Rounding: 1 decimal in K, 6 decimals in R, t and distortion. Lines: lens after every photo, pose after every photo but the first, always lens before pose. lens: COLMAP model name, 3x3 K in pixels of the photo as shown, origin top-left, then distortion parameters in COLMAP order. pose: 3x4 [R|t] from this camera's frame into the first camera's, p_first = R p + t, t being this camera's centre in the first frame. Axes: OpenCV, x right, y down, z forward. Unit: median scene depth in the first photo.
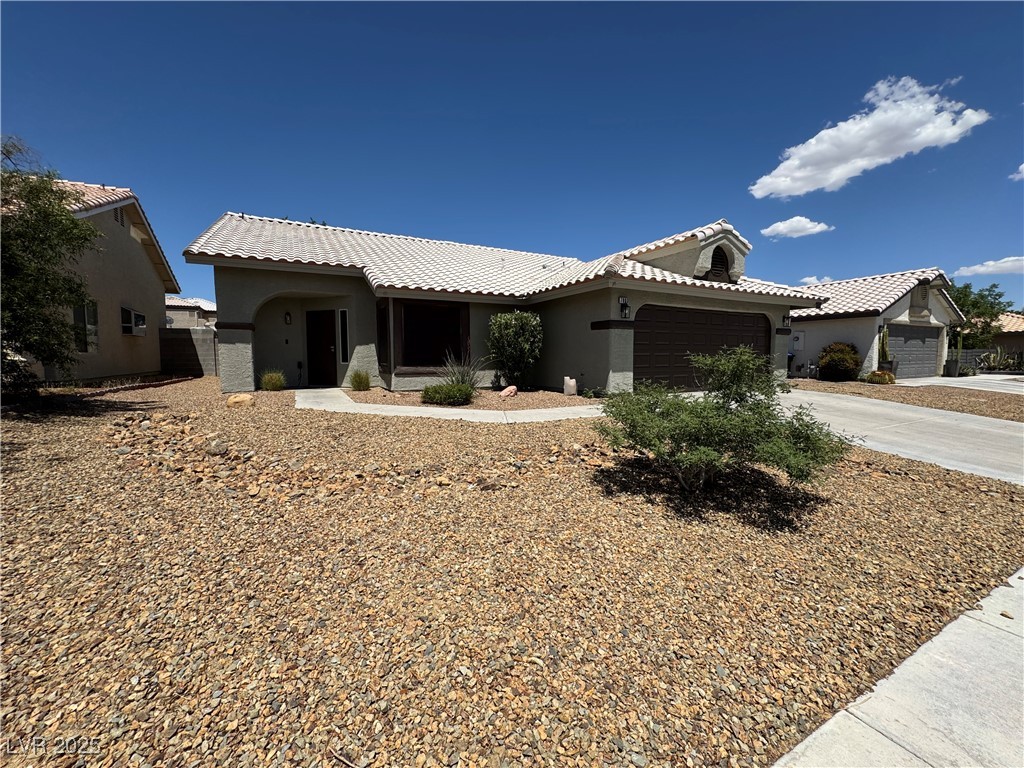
lens RADIAL K [[409.4, 0, 507.9], [0, 409.4, 378.6], [0, 0, 1]] dist [0.001998, 0.000290]
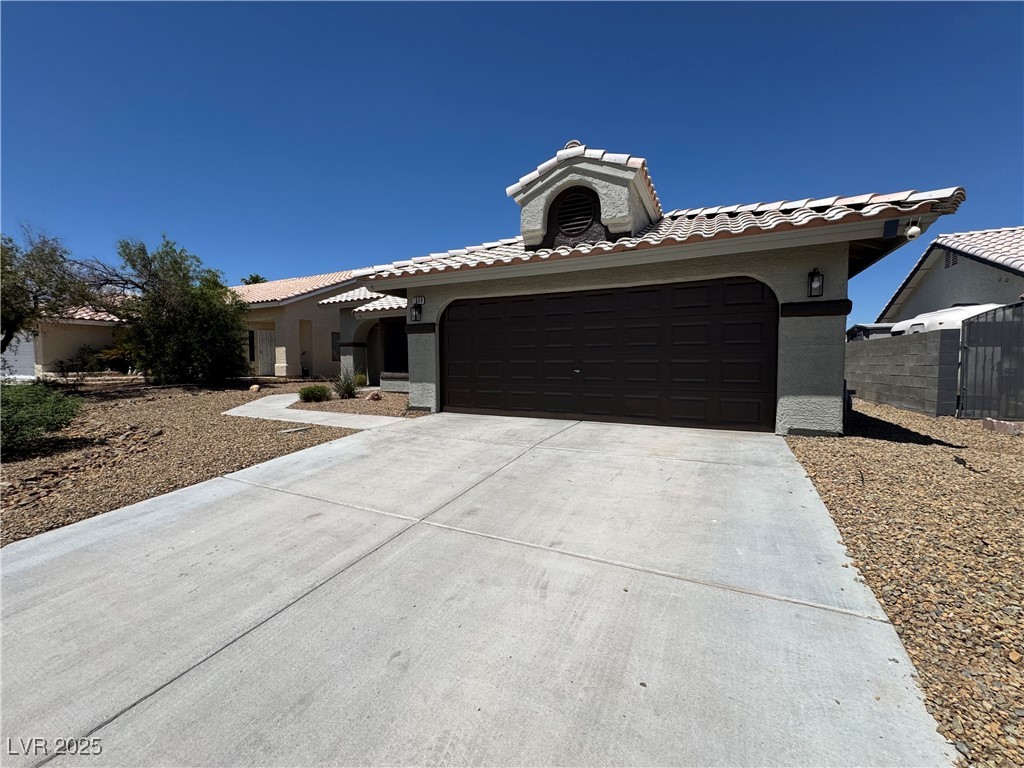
lens RADIAL K [[409.4, 0, 515.0], [0, 409.4, 383.8], [0, 0, 1]] dist [0.001998, 0.000290]
pose [[0.584994, 0.041829, -0.809958, 0.970123], [-0.046875, 0.998744, 0.017723, -0.033084], [0.809682, 0.027599, 0.586220, 0.571335]]
